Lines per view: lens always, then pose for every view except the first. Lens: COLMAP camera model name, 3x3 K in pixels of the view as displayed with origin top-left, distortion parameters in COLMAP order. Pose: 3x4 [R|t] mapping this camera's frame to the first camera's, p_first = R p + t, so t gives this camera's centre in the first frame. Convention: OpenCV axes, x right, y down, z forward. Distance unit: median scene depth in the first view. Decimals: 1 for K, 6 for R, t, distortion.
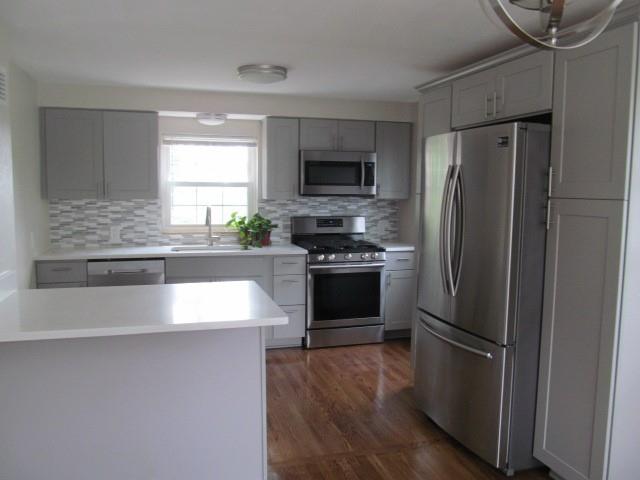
lens RADIAL K [[530.9, 0, 320.0], [0, 530.9, 240.0], [0, 0, 1]] dist [-0.042609, -0.000937]
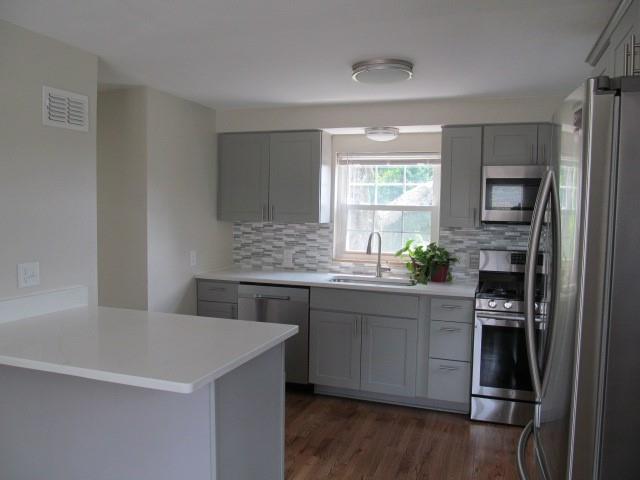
lens RADIAL K [[530.9, 0, 320.0], [0, 530.9, 240.0], [0, 0, 1]] dist [-0.042609, -0.000937]
pose [[0.820984, 0.038750, -0.569635, 0.220216], [-0.067622, 0.997271, -0.029621, -0.018899], [0.566932, 0.062838, 0.821364, 0.224406]]
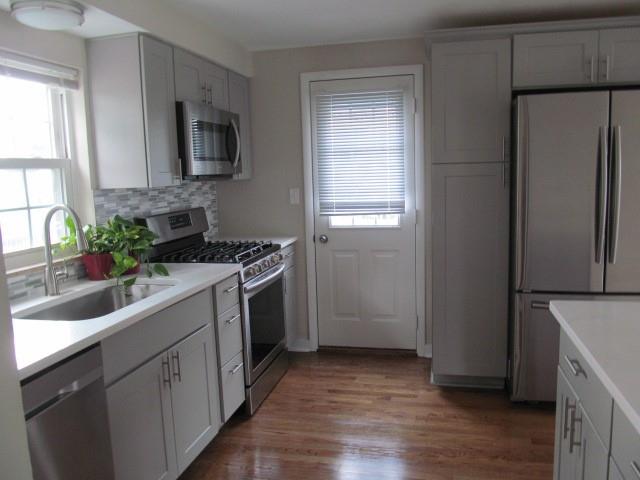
lens RADIAL K [[530.9, 0, 320.0], [0, 530.9, 240.0], [0, 0, 1]] dist [-0.042609, -0.000937]
pose [[0.487190, -0.137179, 0.862455, -0.500070], [0.120195, 0.988720, 0.089366, -0.051407], [-0.864985, 0.060124, 0.498183, 0.591631]]
